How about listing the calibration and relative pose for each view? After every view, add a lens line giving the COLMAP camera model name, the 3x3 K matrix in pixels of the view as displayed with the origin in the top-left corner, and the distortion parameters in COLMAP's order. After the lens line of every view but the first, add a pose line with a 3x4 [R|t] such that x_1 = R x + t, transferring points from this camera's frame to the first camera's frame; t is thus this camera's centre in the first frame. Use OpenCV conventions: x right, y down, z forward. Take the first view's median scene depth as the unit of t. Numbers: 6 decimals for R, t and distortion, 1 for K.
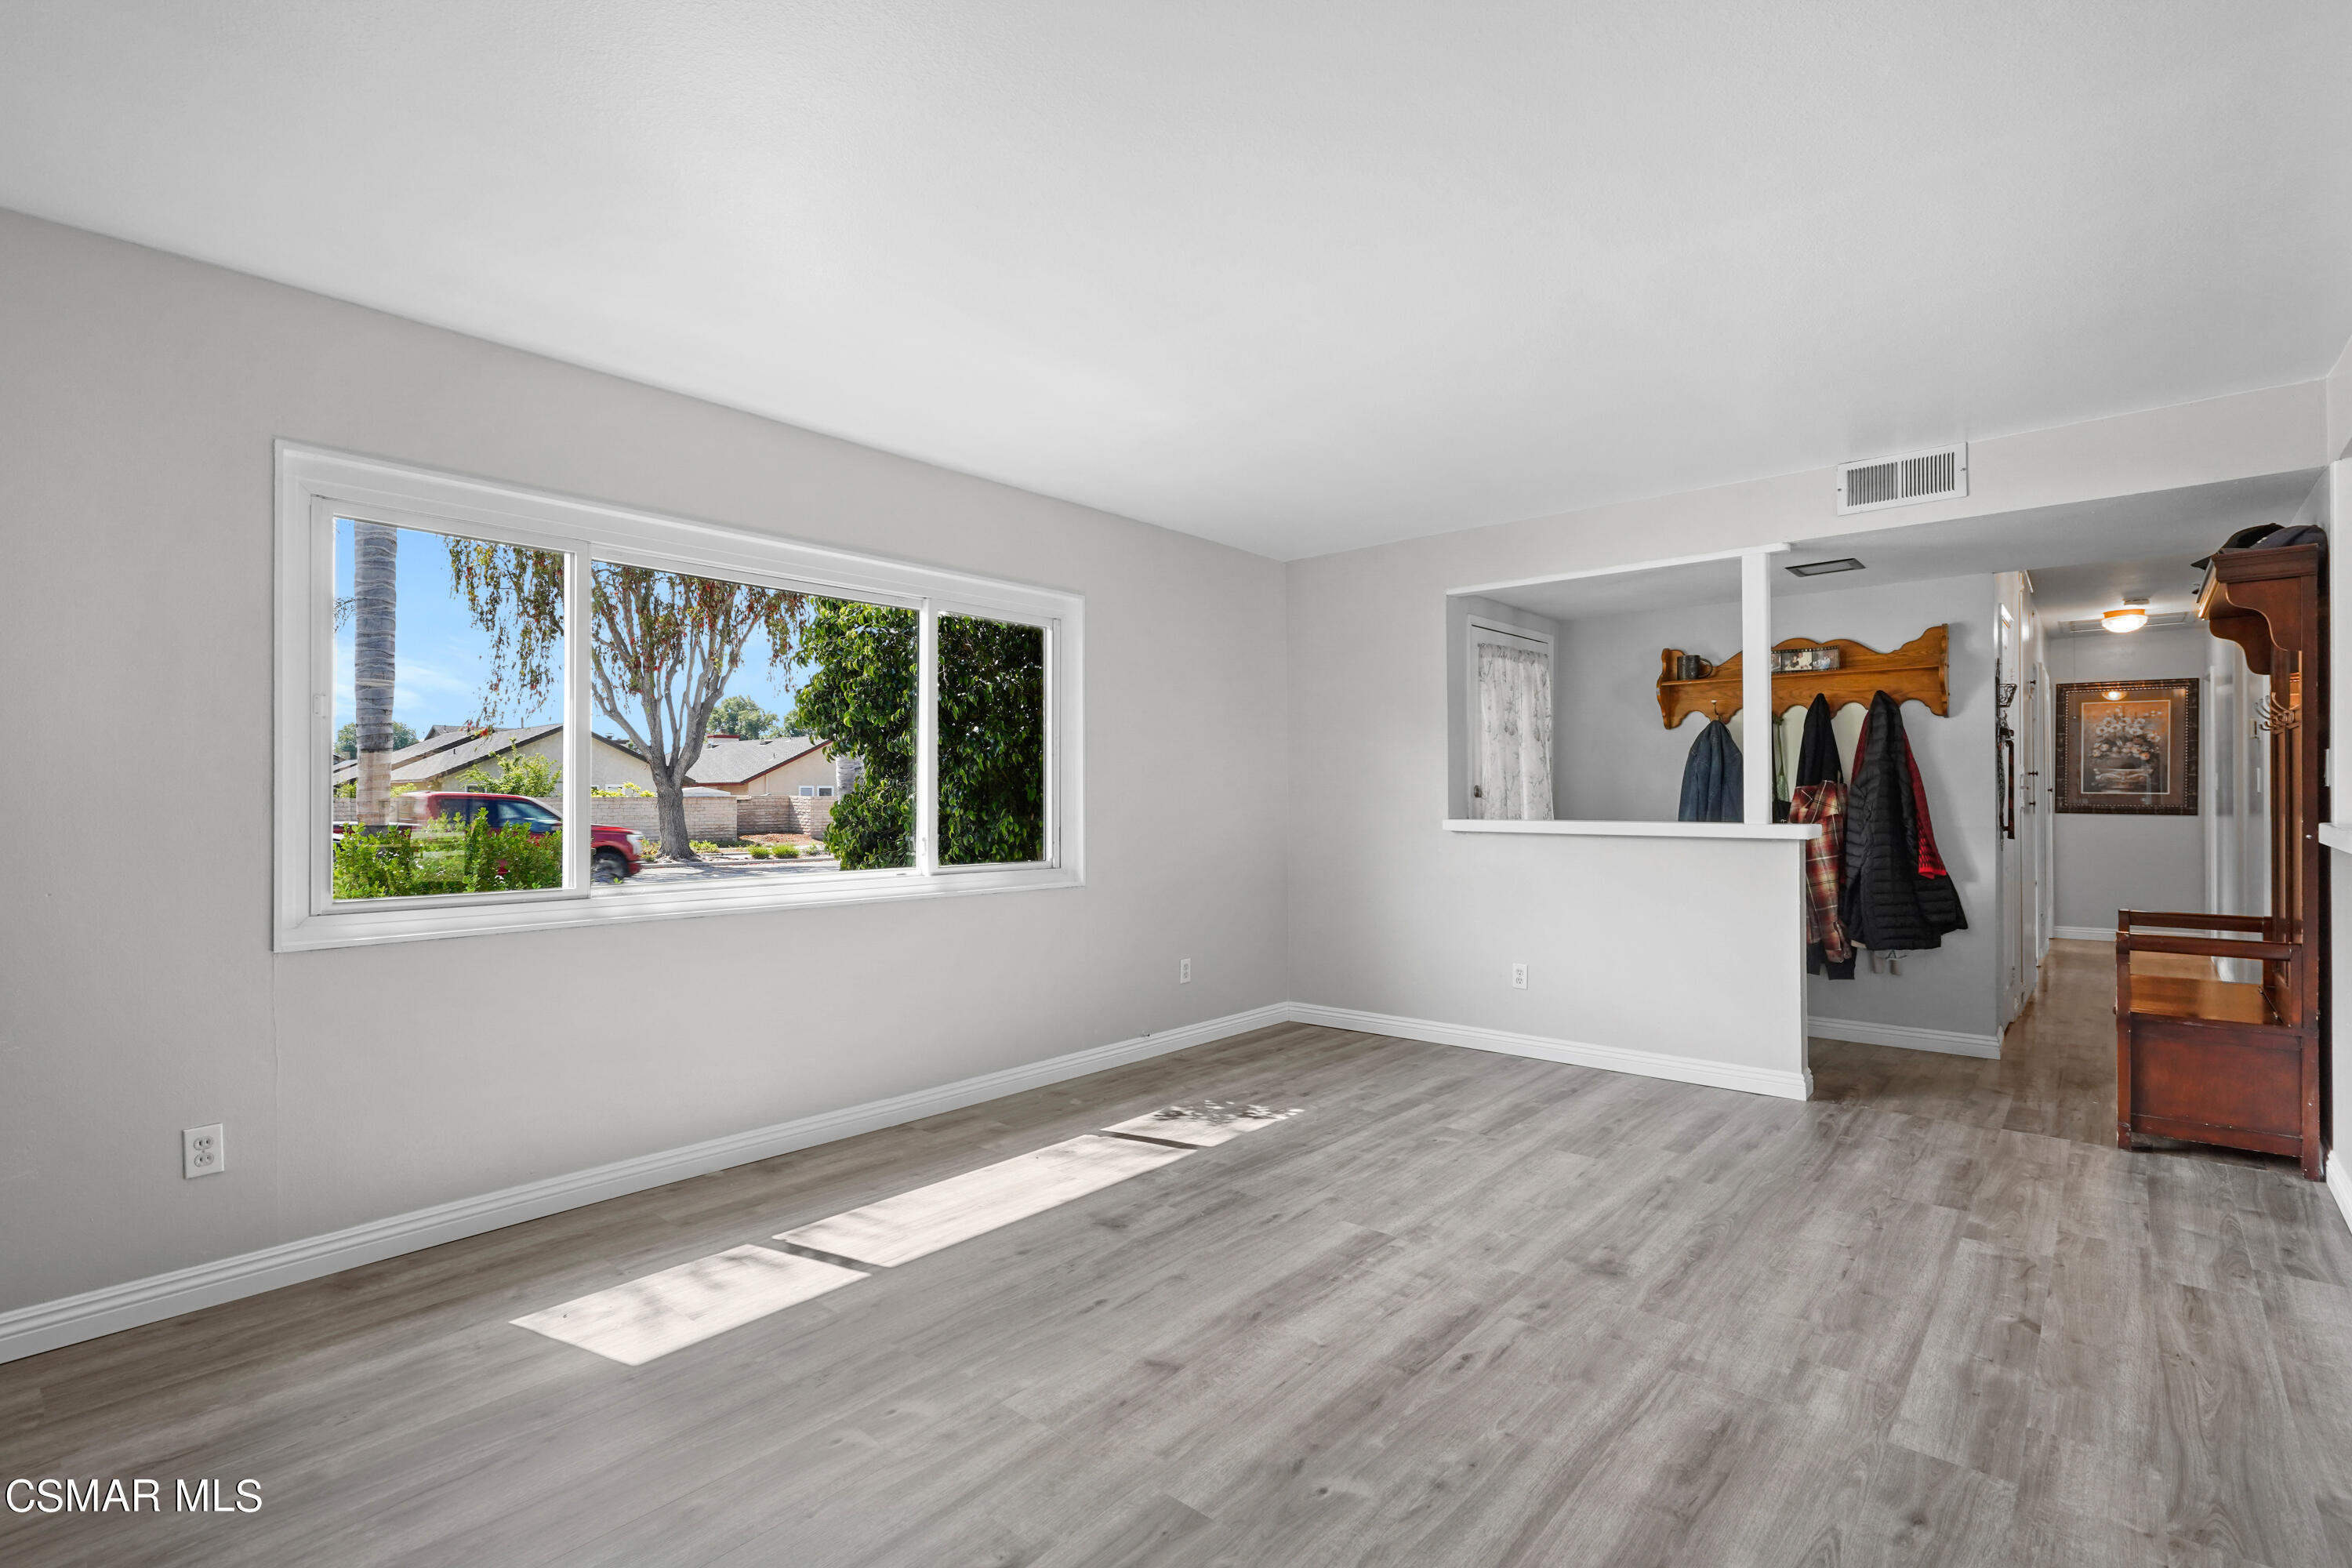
lens RADIAL K [[1095.2, 0, 1196.0], [0, 1095.2, 772.3], [0, 0, 1]] dist [-0.012094, 0.003075]
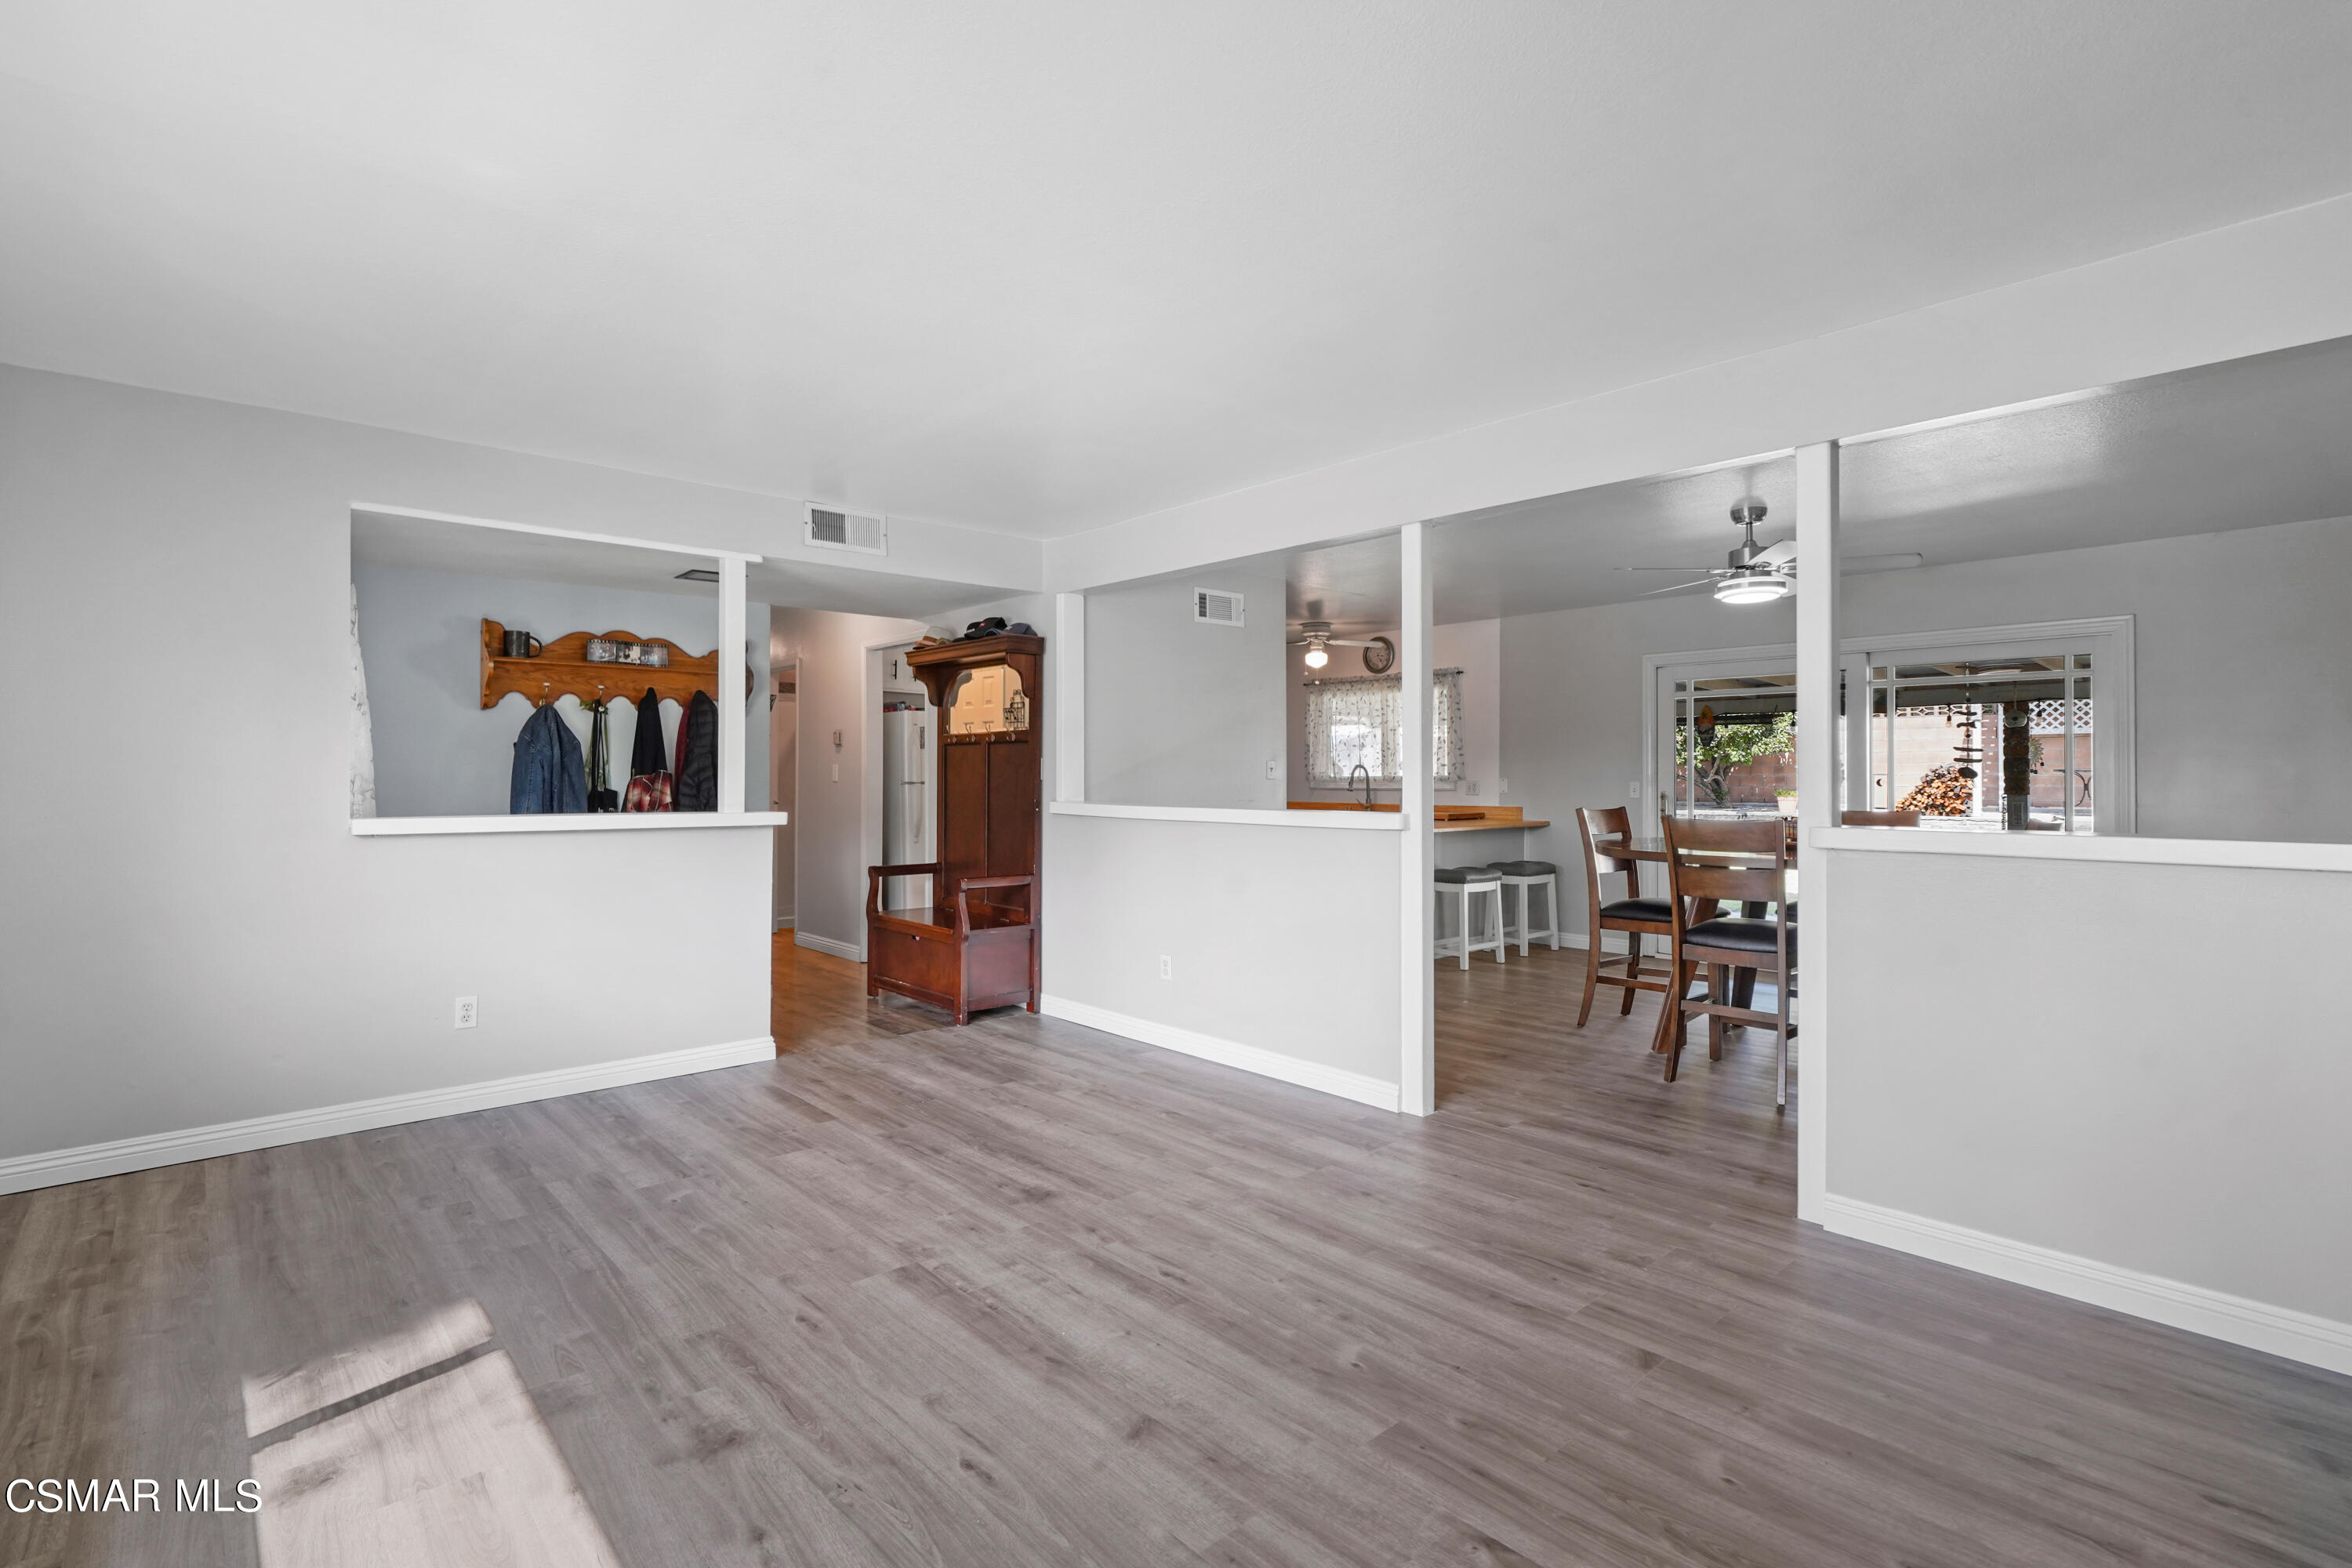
lens RADIAL K [[1095.2, 0, 1144.8], [0, 1095.2, 759.0], [0, 0, 1]] dist [-0.012094, 0.003075]
pose [[0.138435, 0.021515, 0.990138, -0.687028], [-0.023441, 0.999555, -0.018442, 0.008326], [-0.990094, -0.020657, 0.138878, 0.654420]]
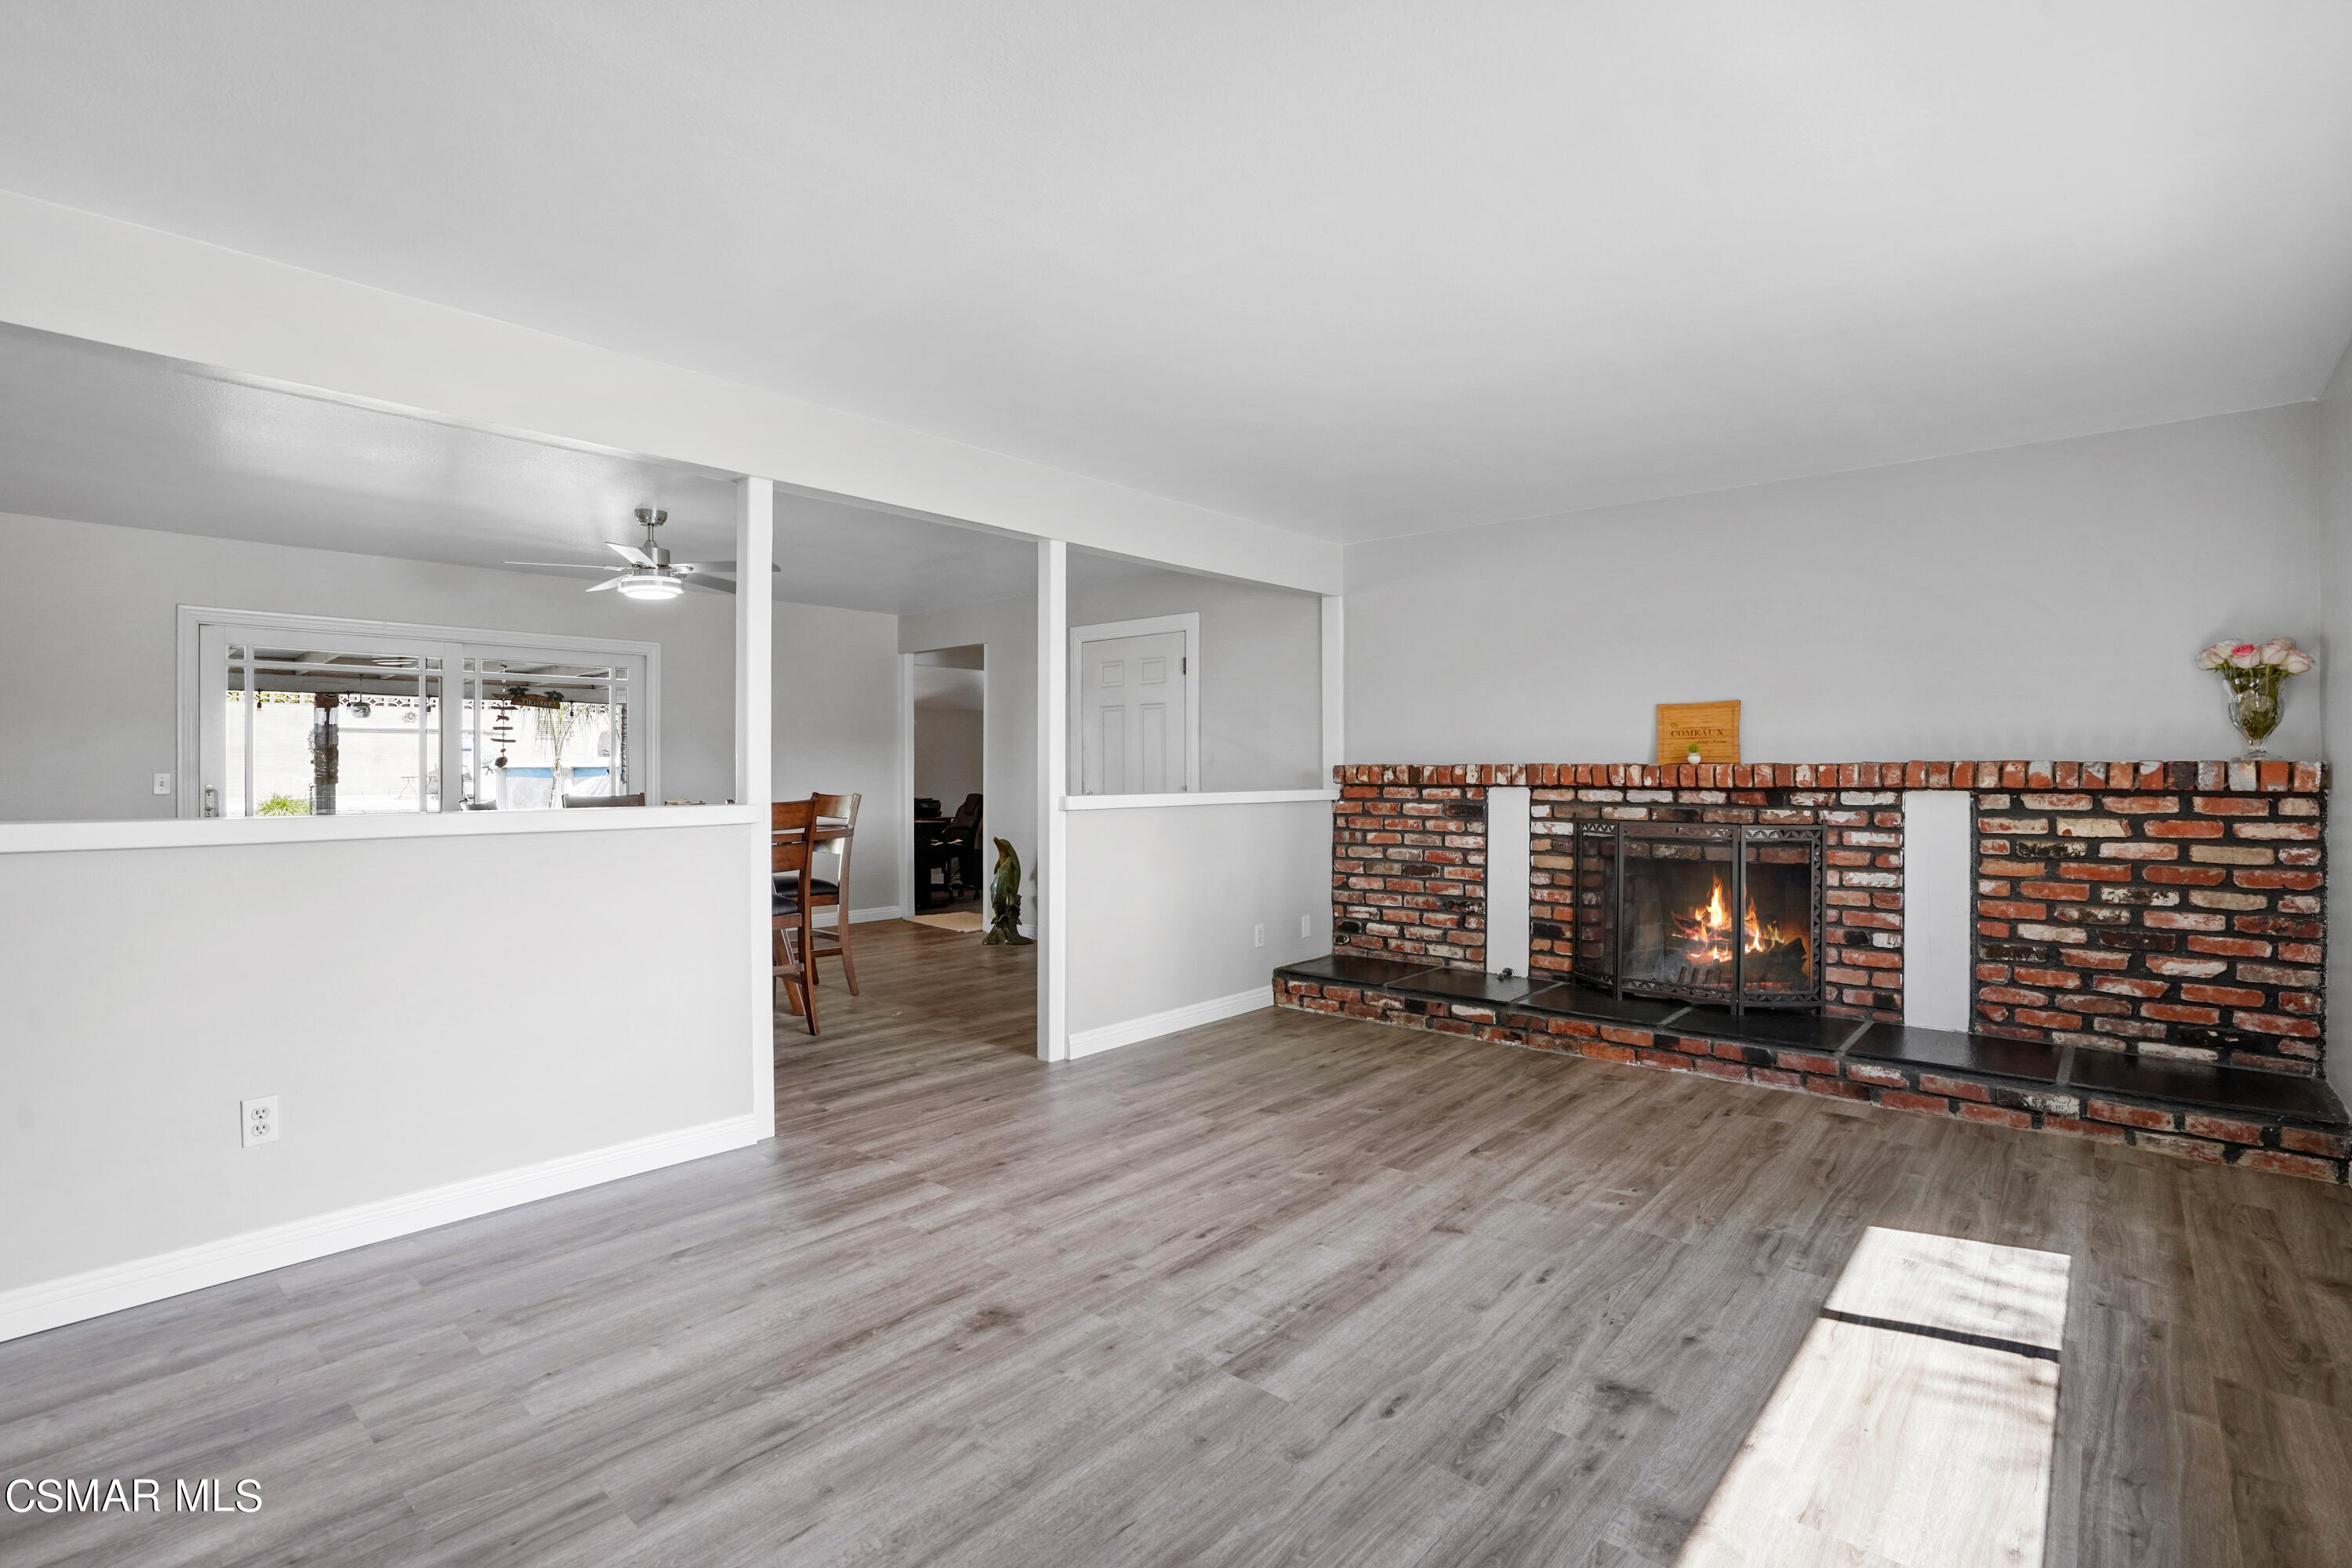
lens RADIAL K [[1095.2, 0, 1188.7], [0, 1095.2, 775.8], [0, 0, 1]] dist [-0.012094, 0.003075]
pose [[-0.999937, 0.007681, 0.008157, 0.186109], [0.007563, 0.999868, -0.014371, 0.030389], [-0.008266, -0.014308, -0.999863, 1.671241]]
